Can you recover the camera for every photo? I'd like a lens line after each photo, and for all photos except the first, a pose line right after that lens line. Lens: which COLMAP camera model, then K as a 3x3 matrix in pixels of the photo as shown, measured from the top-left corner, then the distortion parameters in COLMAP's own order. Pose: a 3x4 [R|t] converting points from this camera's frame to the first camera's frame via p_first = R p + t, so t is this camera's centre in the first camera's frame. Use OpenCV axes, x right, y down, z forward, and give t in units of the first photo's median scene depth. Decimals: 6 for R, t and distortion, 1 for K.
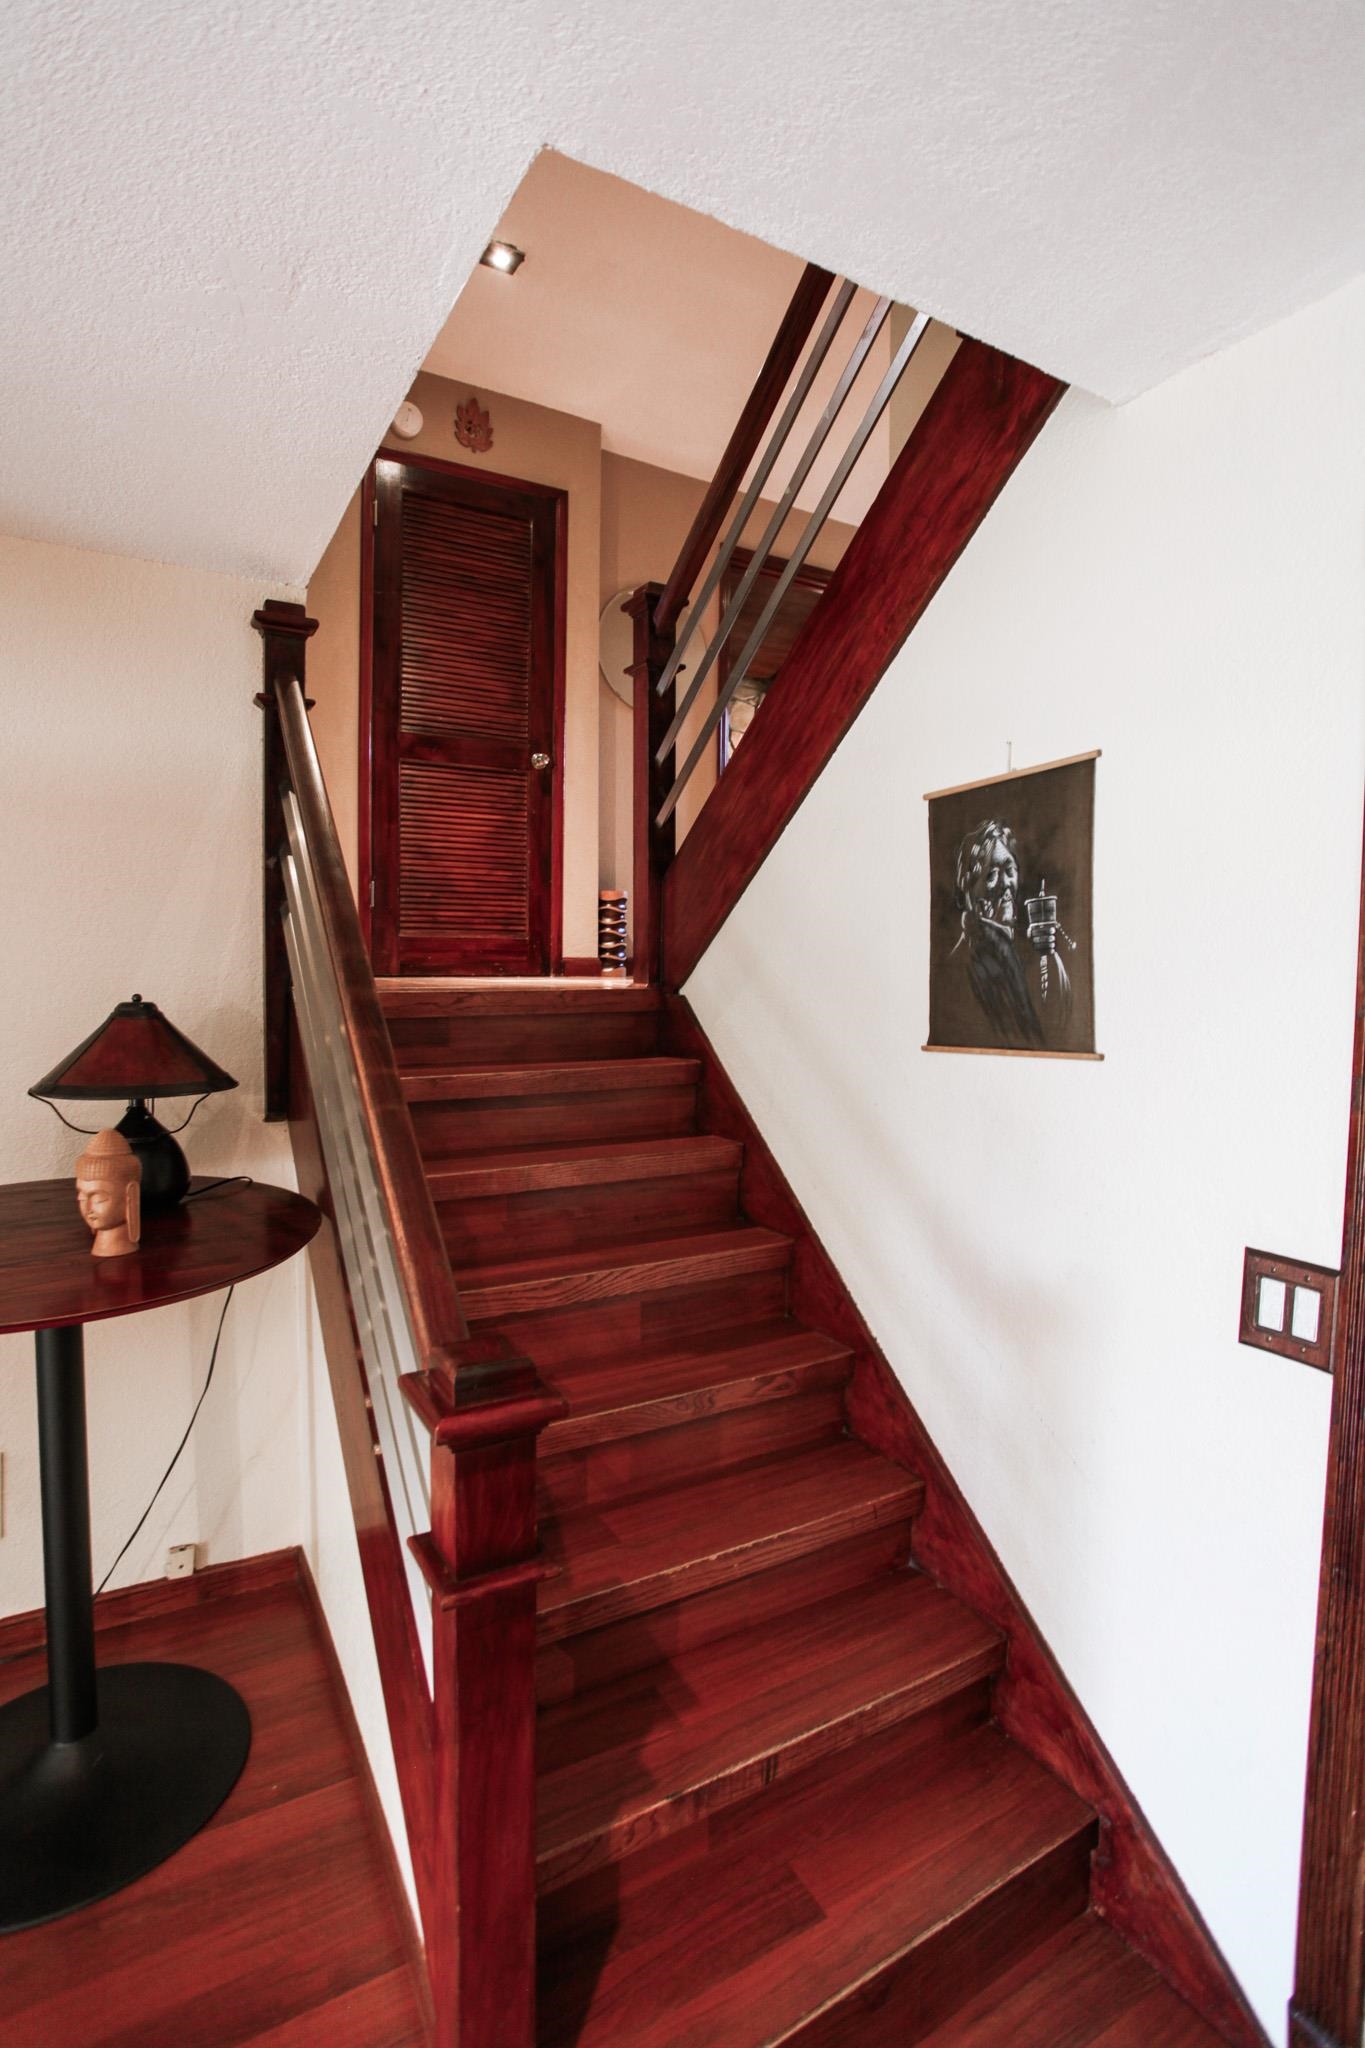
lens RADIAL K [[1005.6, 0, 680.1], [0, 1005.6, 1019.3], [0, 0, 1]] dist [-0.061673, 0.022771]
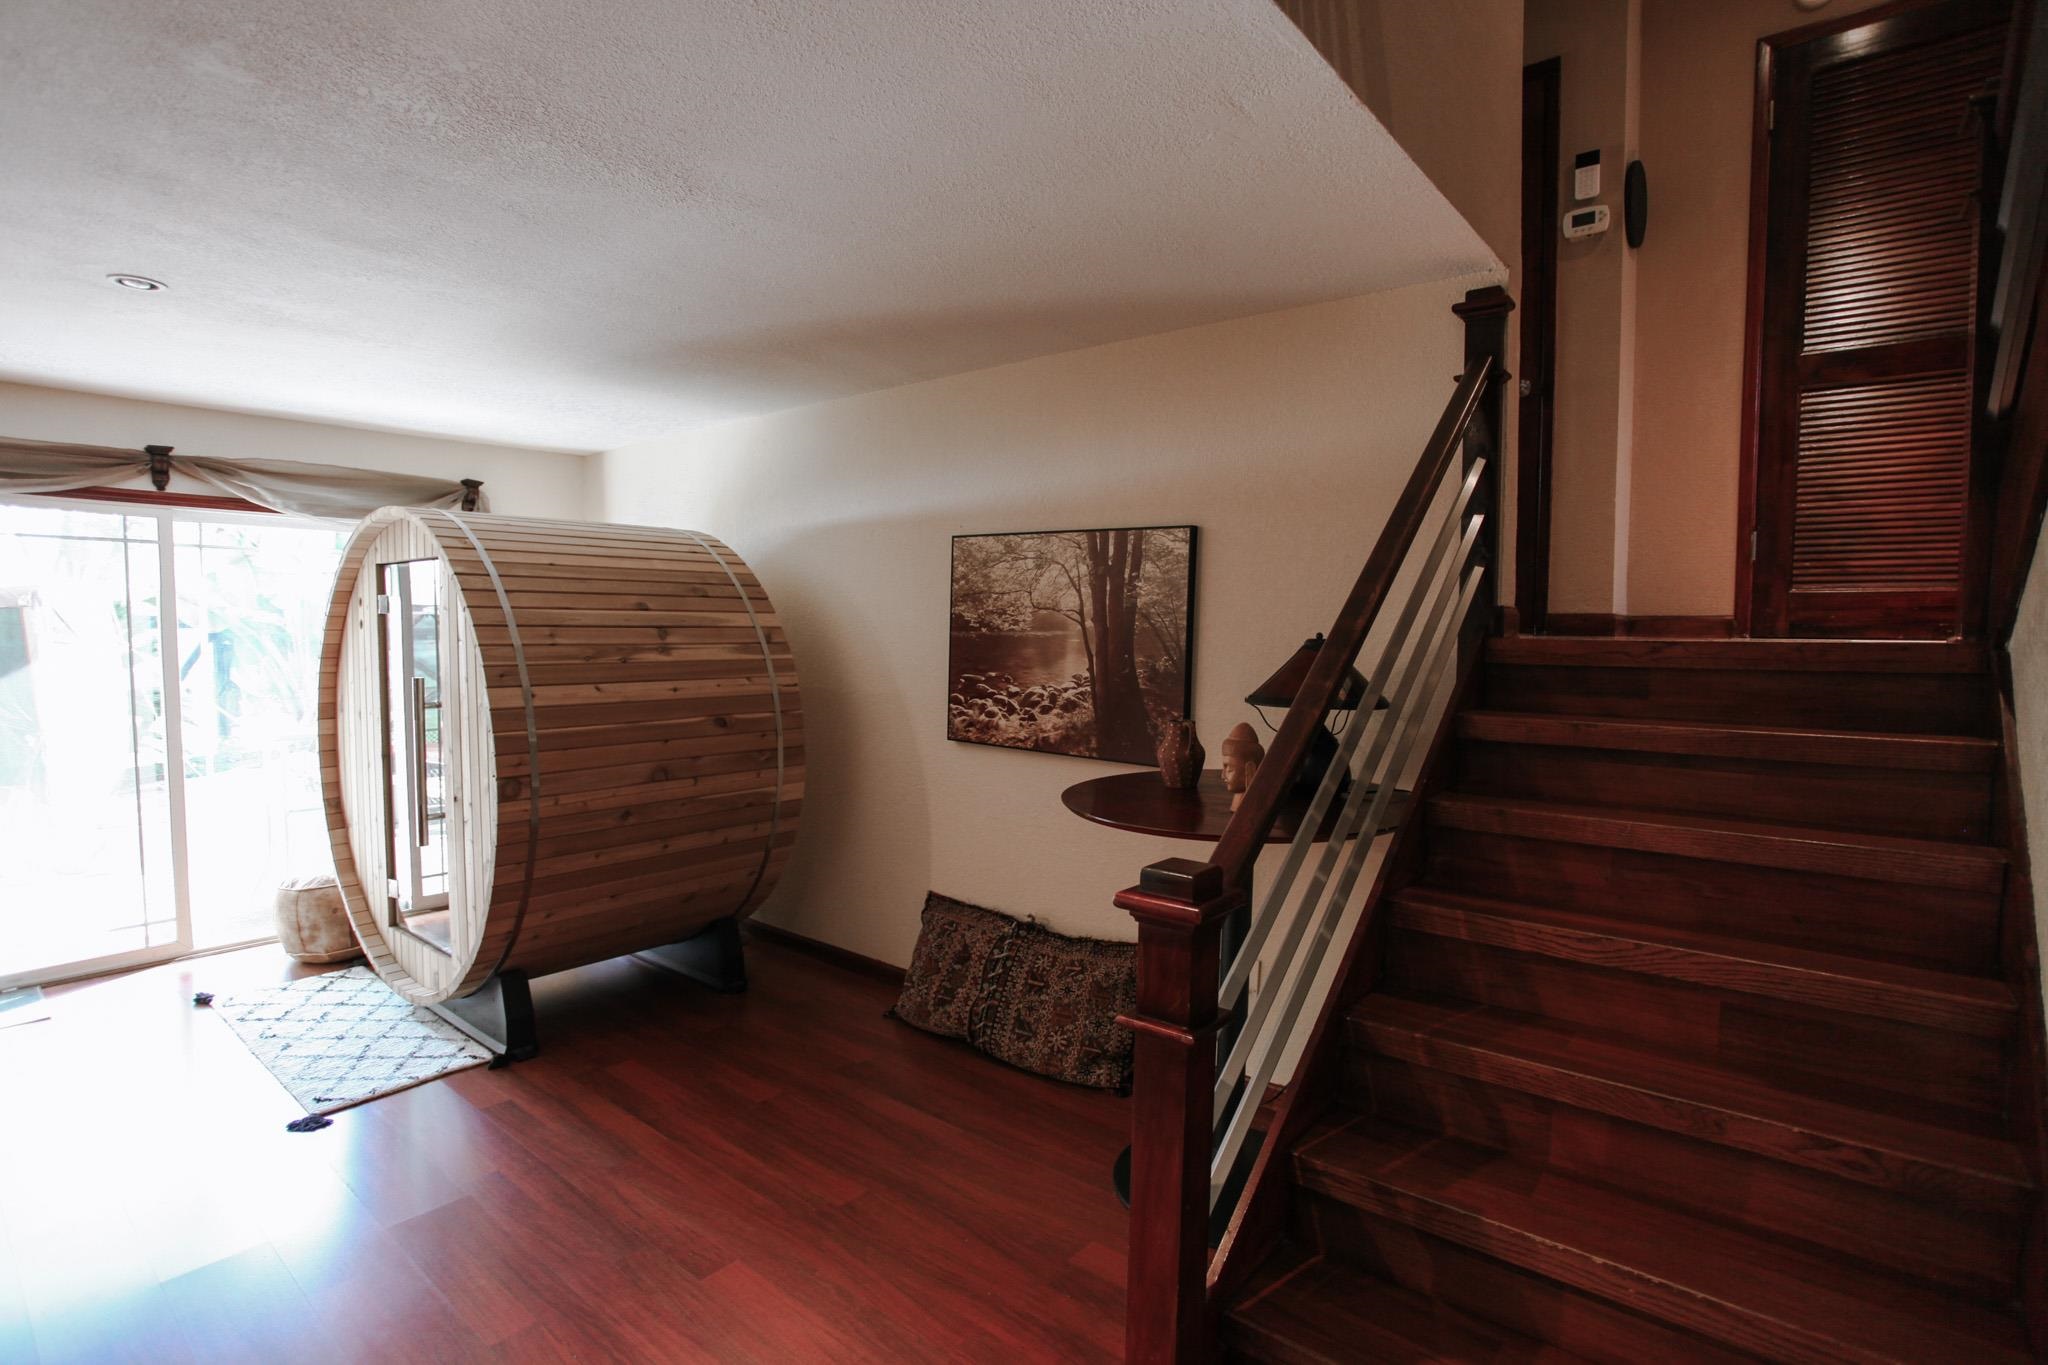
lens RADIAL K [[1005.6, 0, 1039.8], [0, 1005.6, 694.9], [0, 0, 1]] dist [-0.061673, 0.022771]
pose [[0.354545, 0.050973, -0.933649, 0.554893], [-0.060173, 0.997687, 0.031619, 0.036424], [0.933101, 0.044970, 0.356792, 0.172959]]
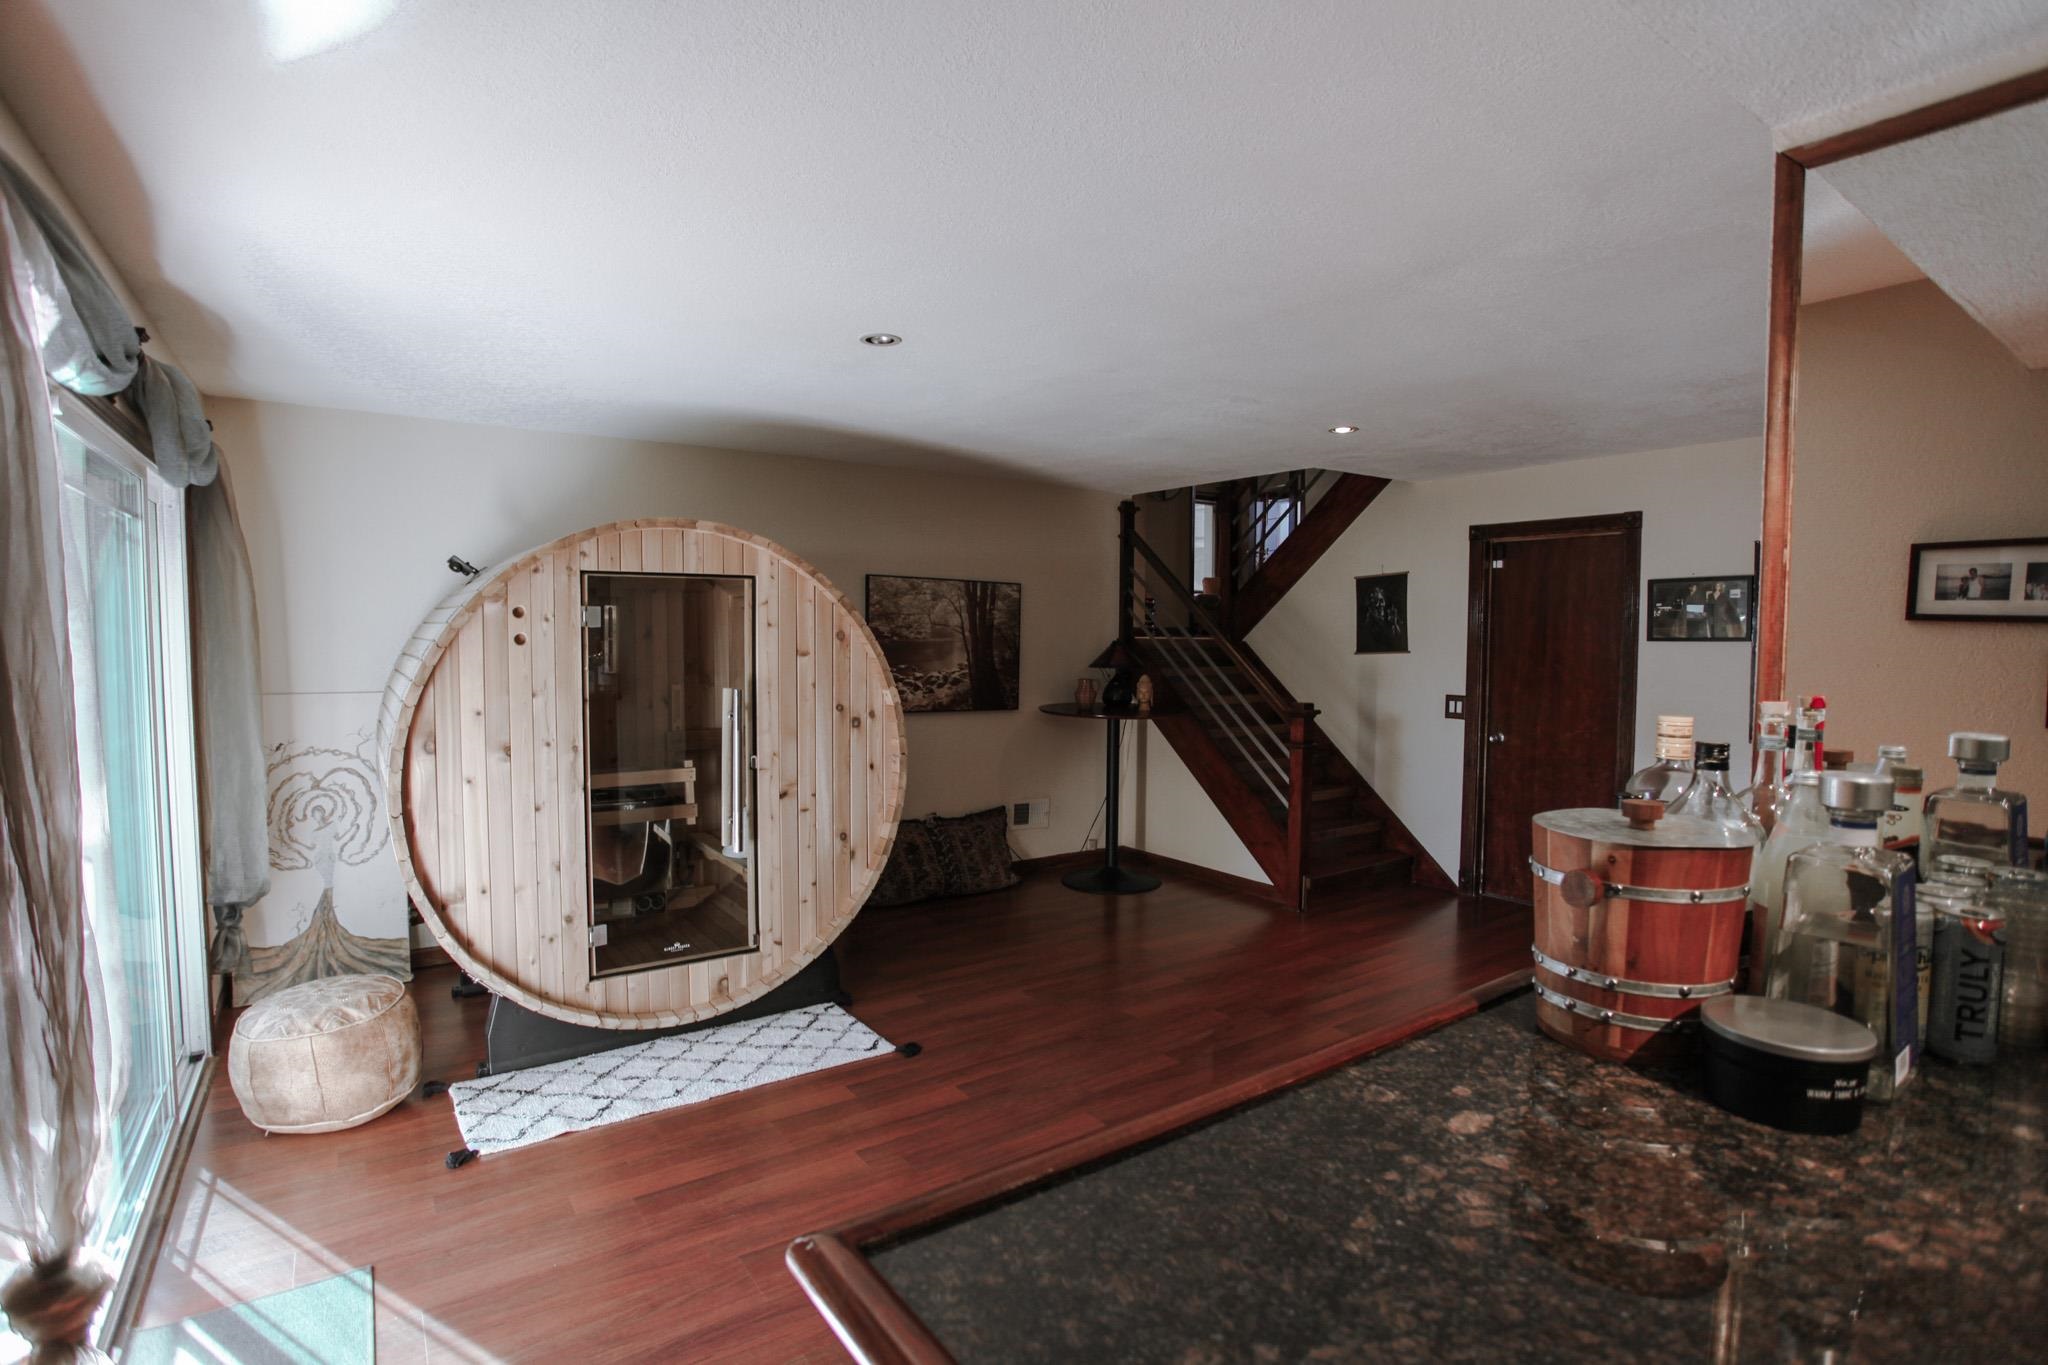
lens RADIAL K [[1005.6, 0, 1043.1], [0, 1005.6, 683.2], [0, 0, 1]] dist [-0.061673, 0.022771]
pose [[0.995000, -0.010883, 0.099282, -1.101647], [0.011379, 0.999925, -0.004431, 0.127926], [-0.099226, 0.005539, 0.995049, -2.163465]]
